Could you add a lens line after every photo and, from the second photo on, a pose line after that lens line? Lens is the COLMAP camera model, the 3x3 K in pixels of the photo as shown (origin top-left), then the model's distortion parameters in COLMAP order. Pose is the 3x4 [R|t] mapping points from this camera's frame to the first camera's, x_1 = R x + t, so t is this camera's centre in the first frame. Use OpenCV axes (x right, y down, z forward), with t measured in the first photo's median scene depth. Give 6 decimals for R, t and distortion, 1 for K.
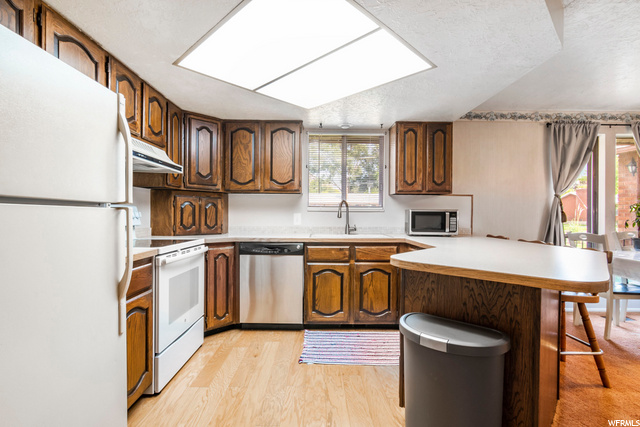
lens RADIAL K [[305.3, 0, 318.6], [0, 305.3, 214.7], [0, 0, 1]] dist [-0.000218, 0.000510]
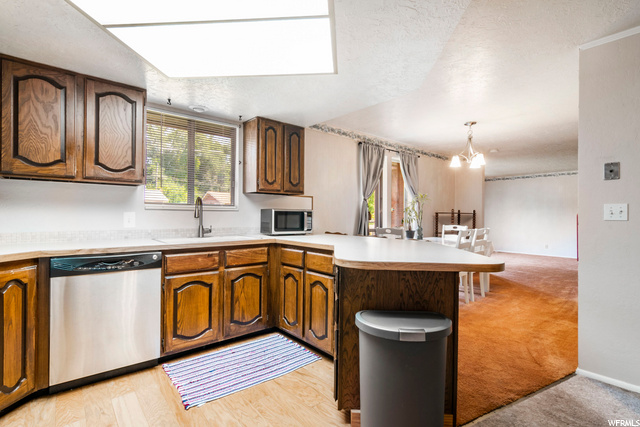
lens RADIAL K [[305.3, 0, 318.6], [0, 305.3, 214.7], [0, 0, 1]] dist [-0.000218, 0.000510]
pose [[0.769527, 0.000263, 0.638615, -0.218327], [-0.002759, 0.999992, 0.002912, -0.001961], [-0.638609, -0.004003, 0.769521, 0.152566]]
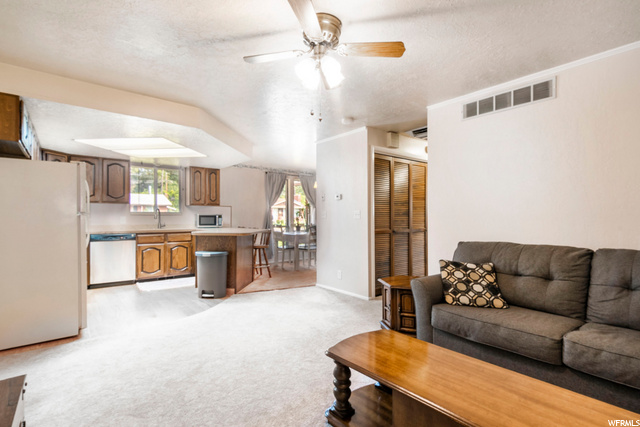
lens RADIAL K [[305.3, 0, 318.6], [0, 305.3, 214.7], [0, 0, 1]] dist [-0.000218, 0.000510]
pose [[0.779708, -0.002654, 0.626138, -0.305621], [0.007762, 0.999955, -0.005427, 0.003295], [-0.626095, 0.009091, 0.779694, -0.954944]]
